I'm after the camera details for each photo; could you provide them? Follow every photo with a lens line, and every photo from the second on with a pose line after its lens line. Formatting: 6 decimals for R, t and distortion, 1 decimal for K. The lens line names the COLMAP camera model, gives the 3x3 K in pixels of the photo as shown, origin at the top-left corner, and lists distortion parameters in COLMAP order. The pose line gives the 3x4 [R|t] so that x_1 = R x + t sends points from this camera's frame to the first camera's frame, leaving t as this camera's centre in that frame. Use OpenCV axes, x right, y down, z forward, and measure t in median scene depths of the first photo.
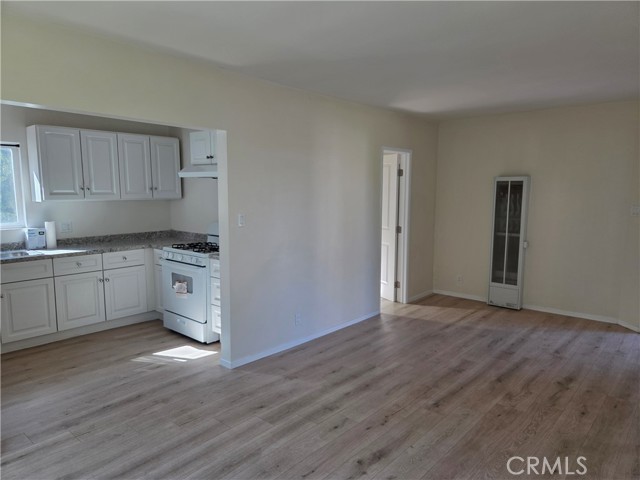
lens RADIAL K [[431.3, 0, 320.0], [0, 431.3, 240.0], [0, 0, 1]] dist [0.066111, -0.063959]
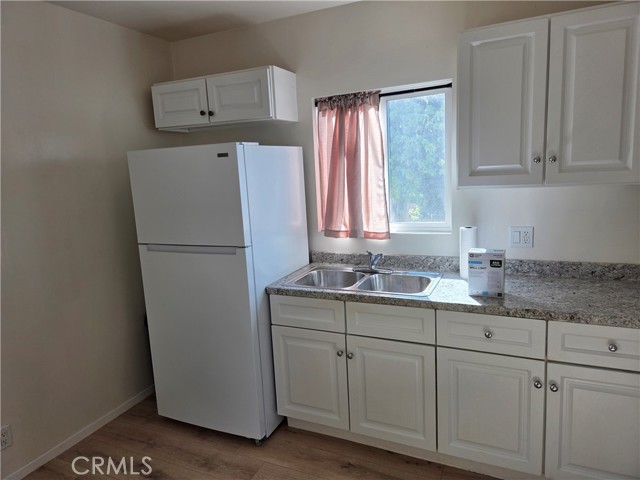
lens RADIAL K [[422.3, 0, 331.0], [0, 422.3, 232.7], [0, 0, 1]] dist [0.041038, -0.001224]
pose [[0.286792, 0.128647, -0.949316, -0.190052], [-0.067012, 0.991209, 0.114080, -0.079890], [0.955646, 0.030898, 0.292892, 0.681745]]
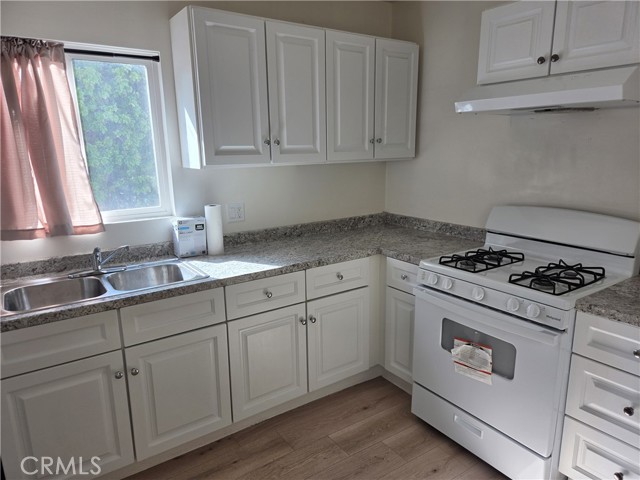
lens RADIAL K [[431.3, 0, 320.0], [0, 431.3, 240.0], [0, 0, 1]] dist [0.066111, -0.063959]
pose [[0.969298, 0.037409, -0.243026, -0.356239], [-0.013955, 0.995135, 0.097523, -0.052929], [0.245492, -0.091138, 0.965105, 0.512140]]
